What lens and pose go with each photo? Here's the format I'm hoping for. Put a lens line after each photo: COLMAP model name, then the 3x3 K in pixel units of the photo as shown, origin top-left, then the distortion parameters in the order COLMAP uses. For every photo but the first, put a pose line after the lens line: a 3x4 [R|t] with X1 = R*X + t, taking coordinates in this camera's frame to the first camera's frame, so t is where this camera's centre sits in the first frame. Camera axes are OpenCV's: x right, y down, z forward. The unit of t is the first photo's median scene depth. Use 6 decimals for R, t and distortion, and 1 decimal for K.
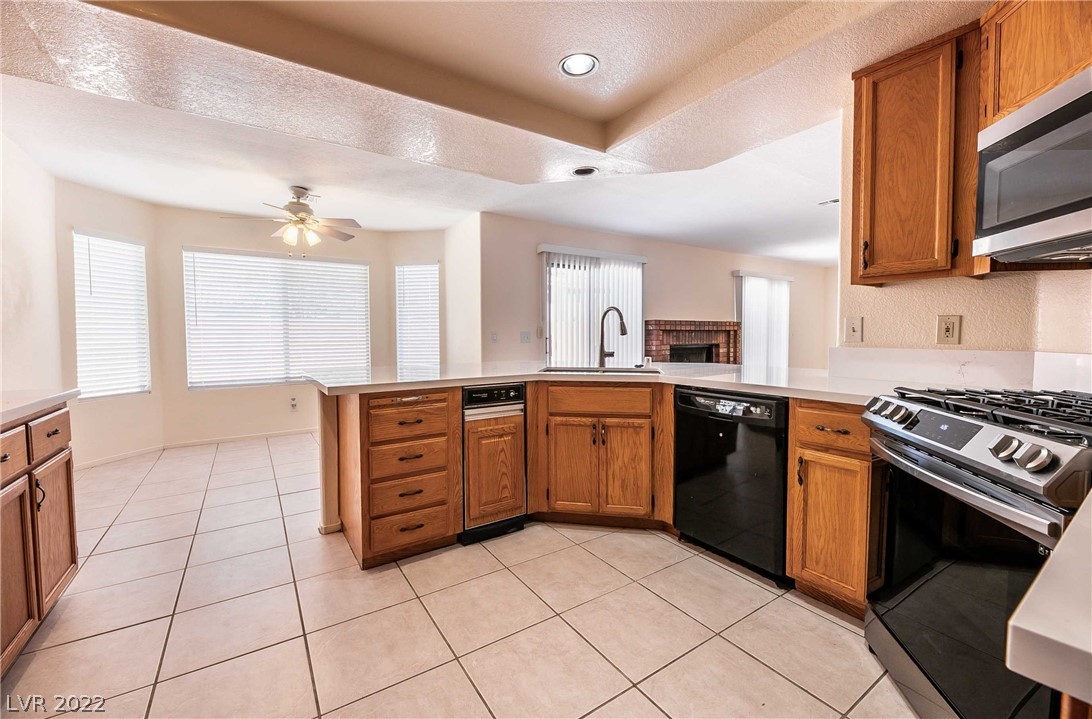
lens RADIAL K [[445.0, 0, 545.2], [0, 445.0, 356.2], [0, 0, 1]] dist [0.000335, -0.000477]
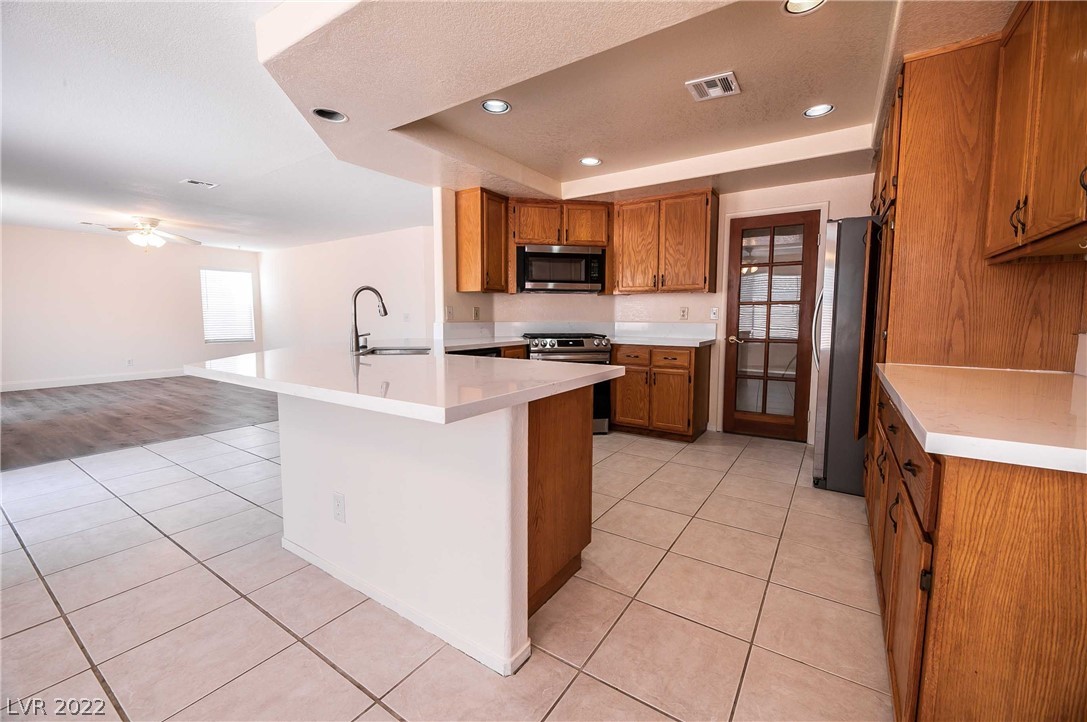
lens RADIAL K [[442.1, 0, 543.5], [0, 442.1, 361.0], [0, 0, 1]] dist [0.000276, -0.000116]
pose [[-0.381531, -0.091395, 0.919827, -1.043139], [0.046836, 0.991910, 0.117984, -0.054507], [-0.923169, 0.088095, -0.374164, 1.204268]]
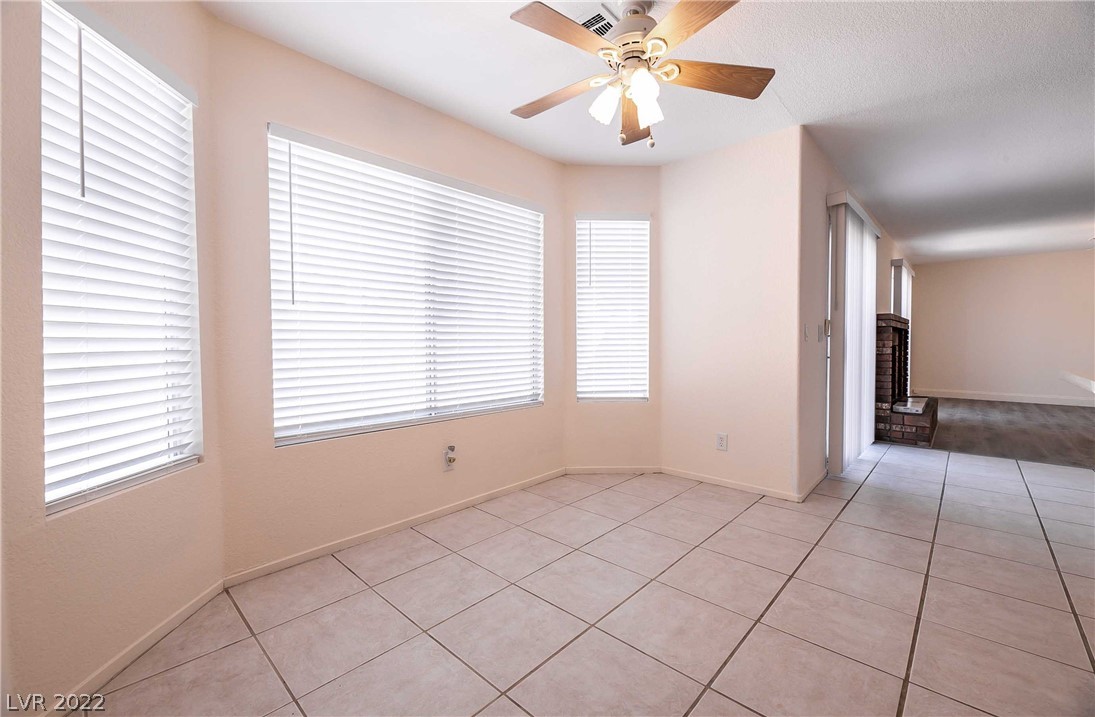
lens RADIAL K [[446.2, 0, 546.7], [0, 446.2, 355.2], [0, 0, 1]] dist [0.000335, -0.000477]
pose [[0.973865, -0.007764, 0.226994, -1.176569], [0.012576, 0.999726, -0.019760, -0.006098], [-0.226778, 0.022098, 0.973696, 0.921610]]
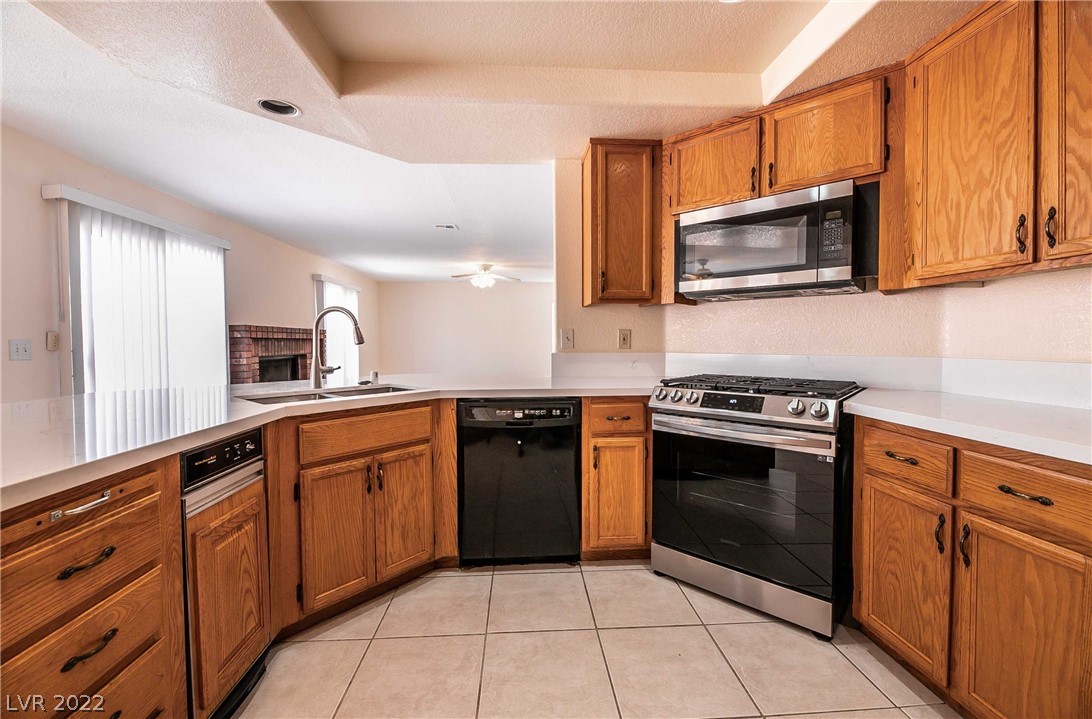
lens RADIAL K [[445.0, 0, 545.2], [0, 445.0, 356.2], [0, 0, 1]] dist [0.000335, -0.000477]
pose [[0.501629, -0.028512, 0.864613, -0.382076], [0.046078, 0.998919, 0.006208, -0.018854], [-0.863855, 0.036725, 0.502400, 0.380043]]
